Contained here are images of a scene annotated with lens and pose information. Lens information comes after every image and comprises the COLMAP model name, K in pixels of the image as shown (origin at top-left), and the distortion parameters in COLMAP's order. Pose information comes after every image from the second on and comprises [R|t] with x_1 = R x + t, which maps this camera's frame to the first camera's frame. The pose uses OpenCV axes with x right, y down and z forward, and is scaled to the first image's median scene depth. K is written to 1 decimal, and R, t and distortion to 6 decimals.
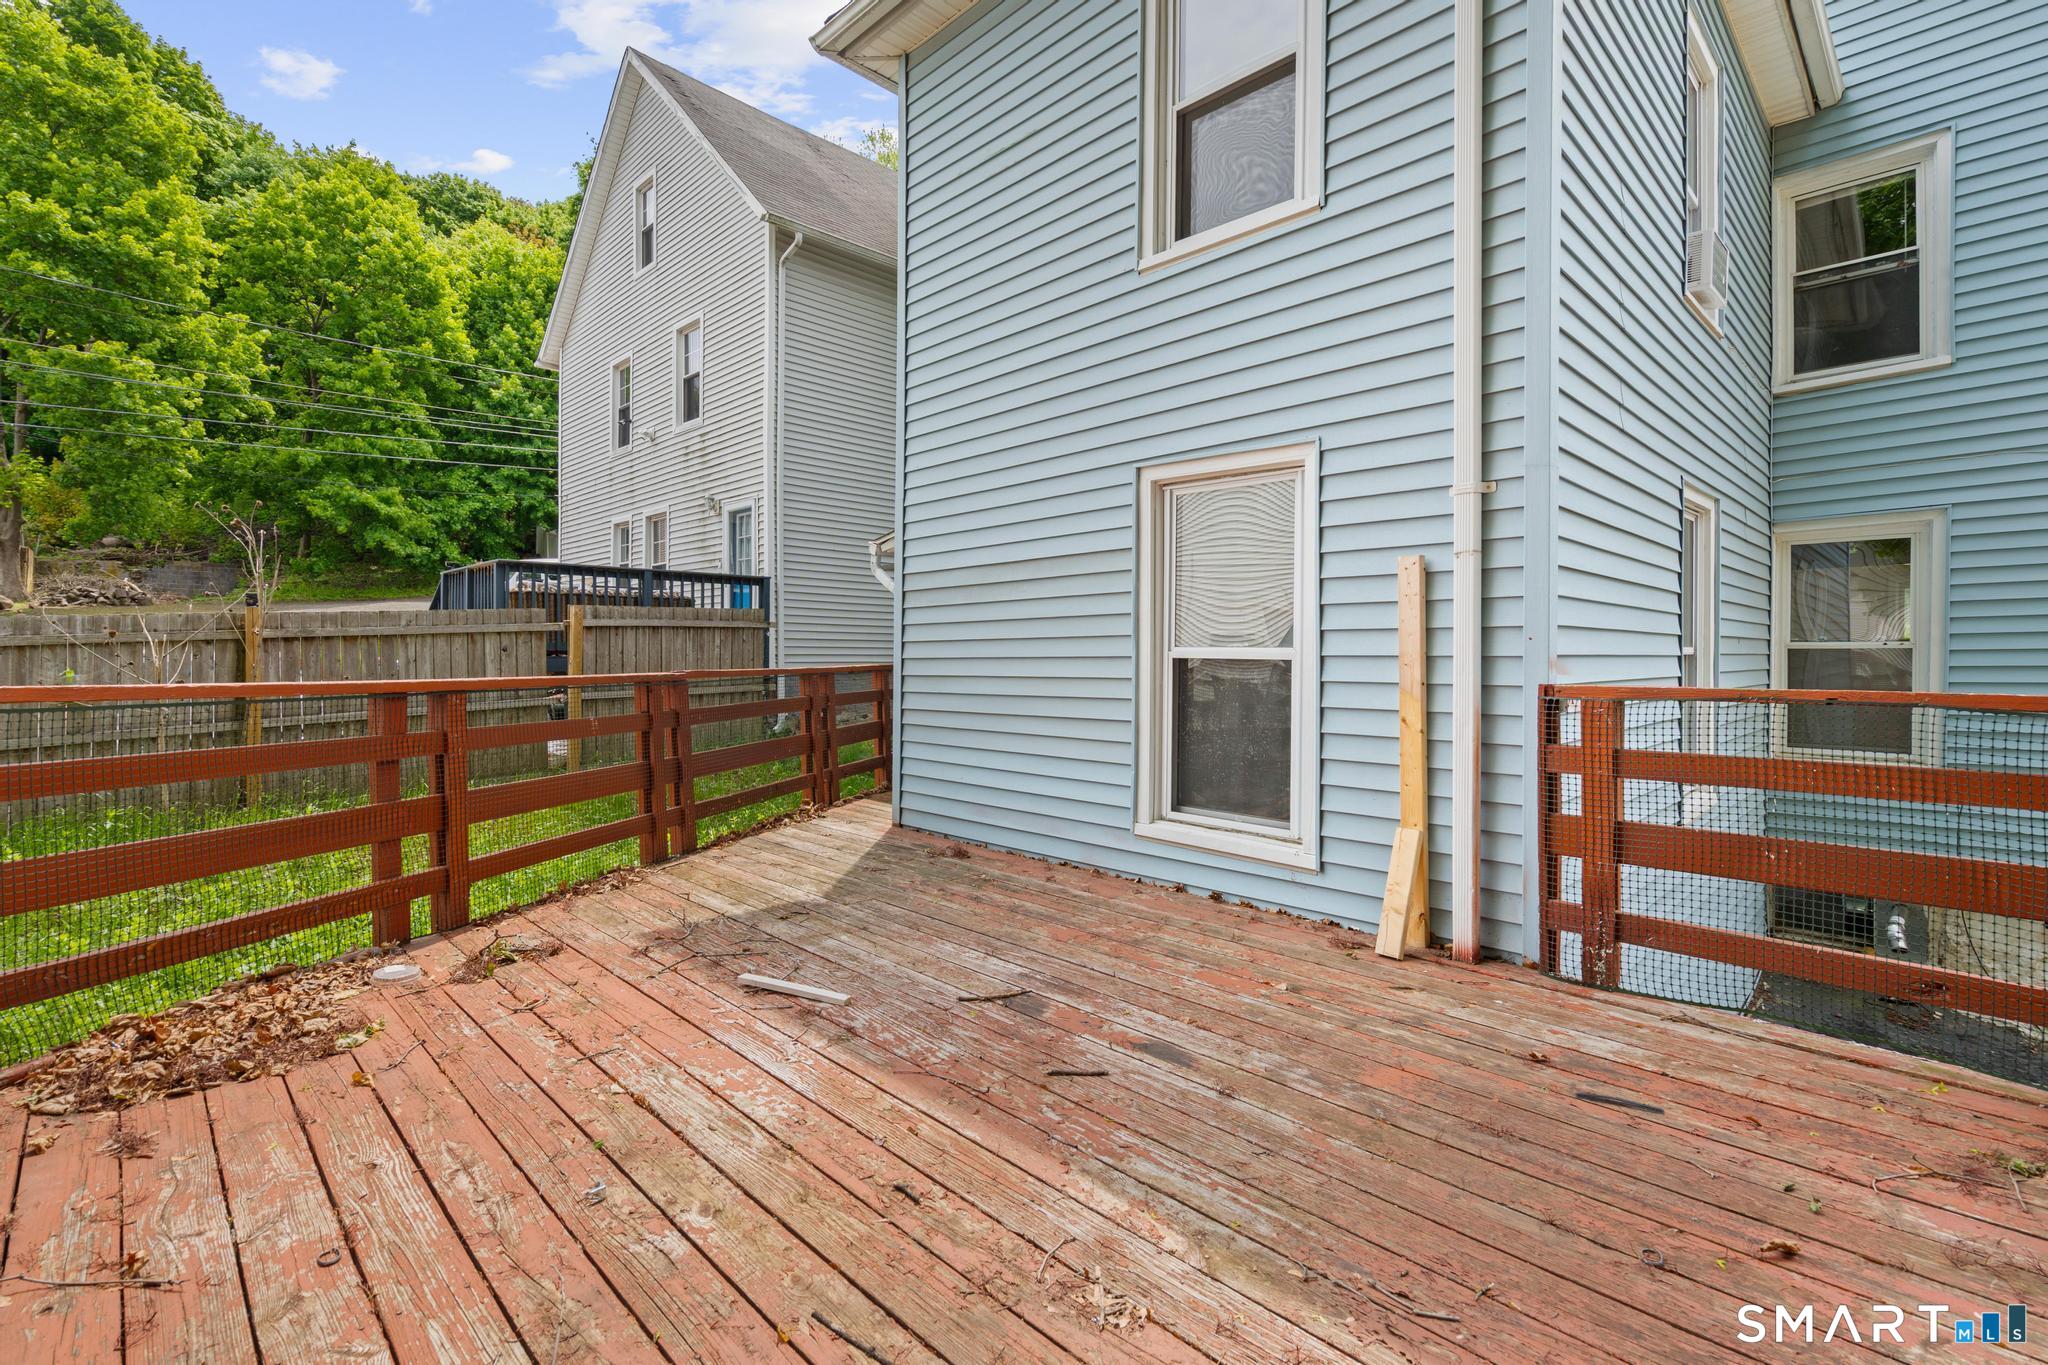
lens RADIAL K [[934.6, 0, 1030.1], [0, 934.6, 647.9], [0, 0, 1]] dist [0.001879, 0.000634]
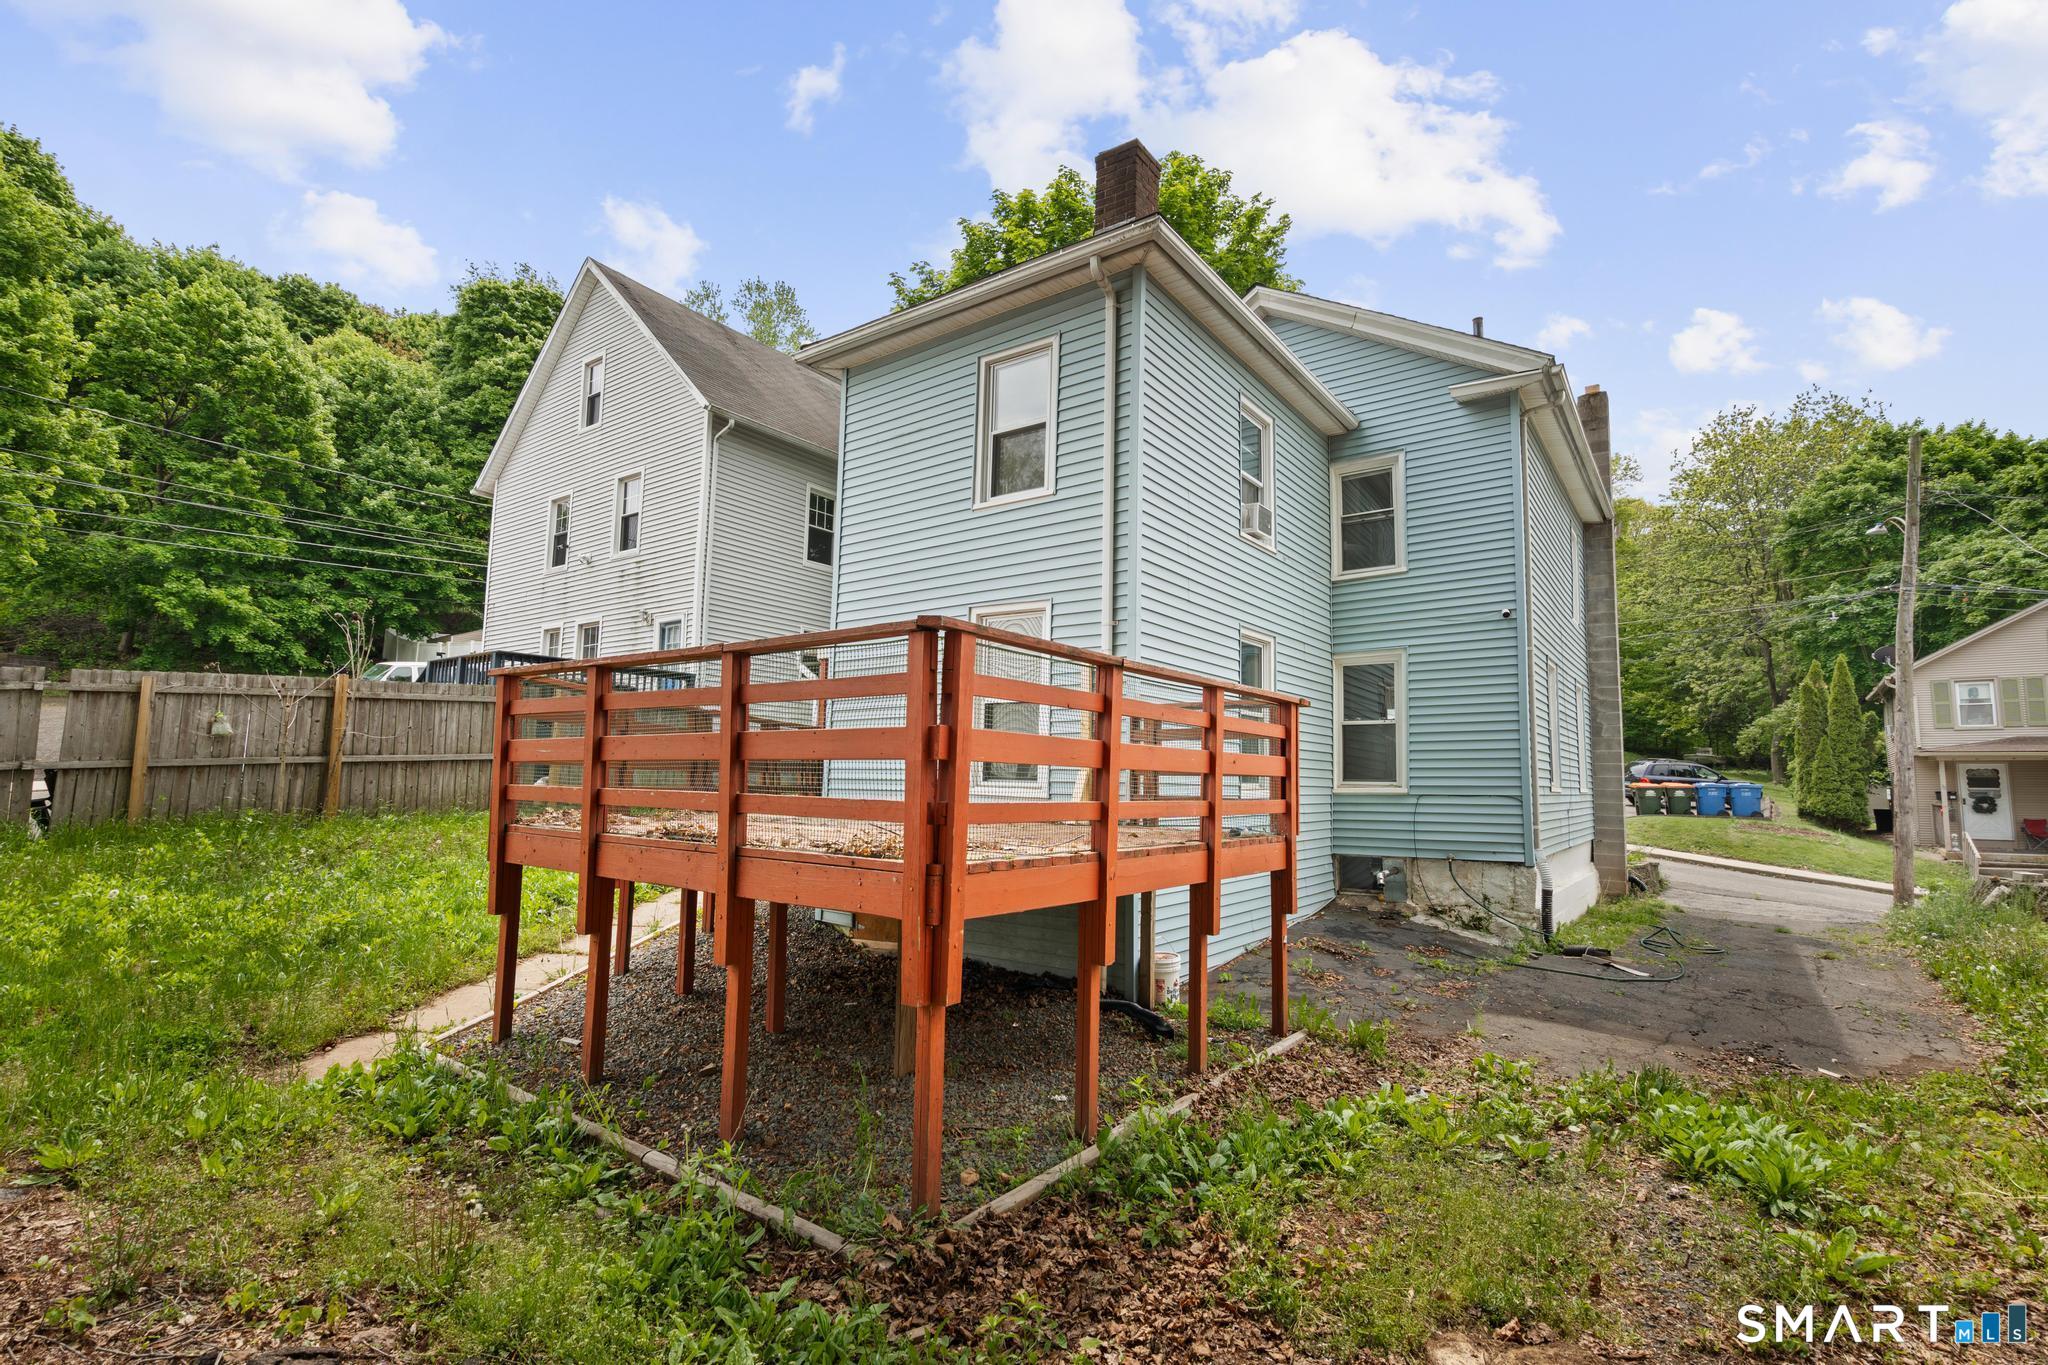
lens RADIAL K [[949.6, 0, 1024.0], [0, 949.6, 682.5], [0, 0, 1]] dist [-0.004528, 0.001290]
pose [[0.988084, 0.033500, 0.150228, -0.020210], [-0.018063, 0.994521, -0.102969, 0.049917], [-0.152854, 0.099029, 0.983275, -0.285704]]
